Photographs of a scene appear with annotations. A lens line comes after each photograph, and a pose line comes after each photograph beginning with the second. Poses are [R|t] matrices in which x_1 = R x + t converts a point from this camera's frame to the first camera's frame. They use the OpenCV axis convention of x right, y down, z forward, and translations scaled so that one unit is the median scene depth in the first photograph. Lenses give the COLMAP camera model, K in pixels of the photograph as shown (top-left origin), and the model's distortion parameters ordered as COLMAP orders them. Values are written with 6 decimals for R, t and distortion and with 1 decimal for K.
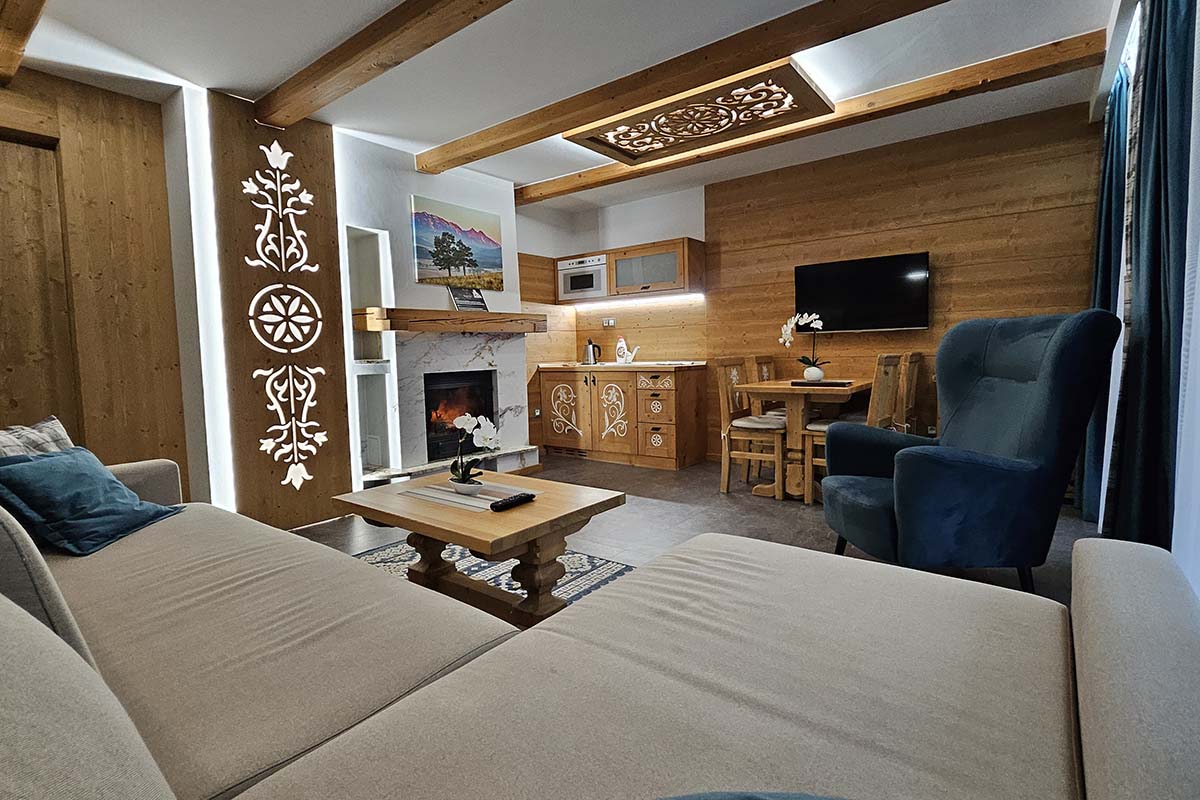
lens RADIAL K [[571.5, 0, 596.5], [0, 571.5, 393.2], [0, 0, 1]] dist [0.000661, -0.001086]
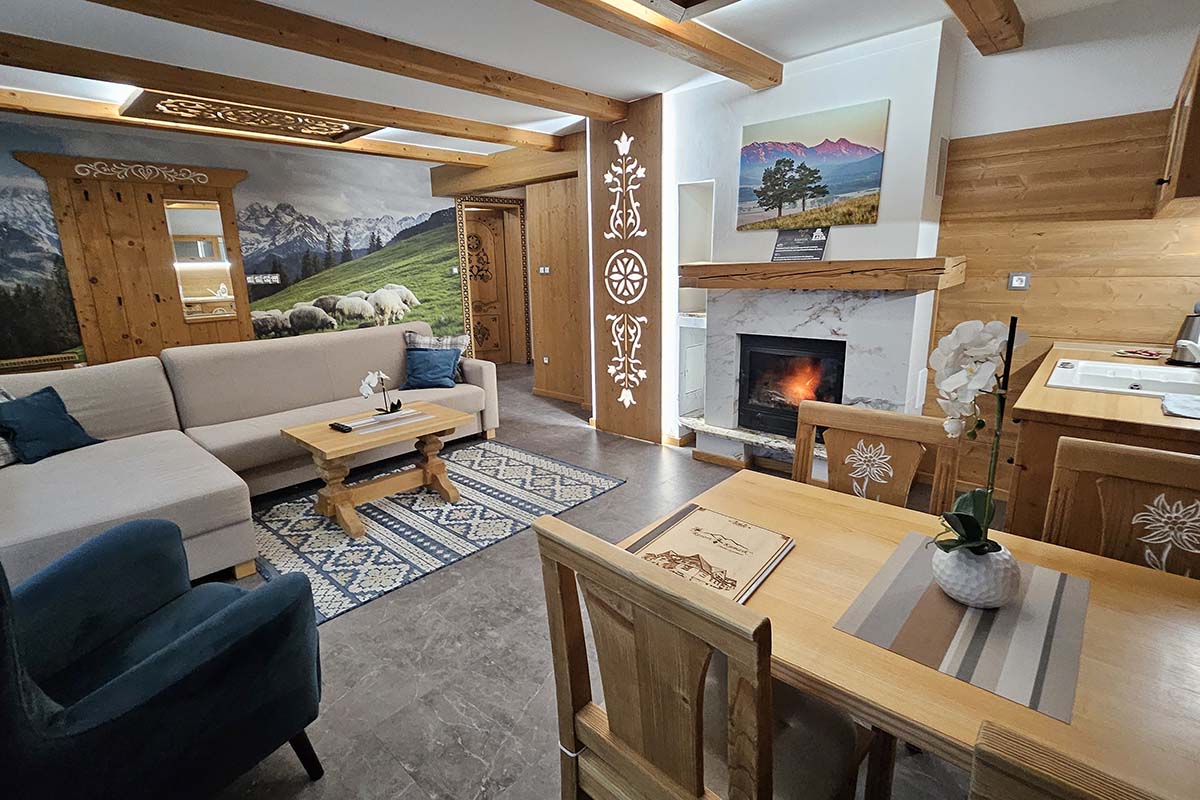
lens RADIAL K [[571.5, 0, 594.5], [0, 571.5, 391.6], [0, 0, 1]] dist [0.000661, -0.001086]
pose [[-0.092217, 0.243179, -0.965588, 0.735360], [-0.047291, 0.967556, 0.248191, -0.189373], [0.994615, 0.068551, -0.077725, 1.010952]]
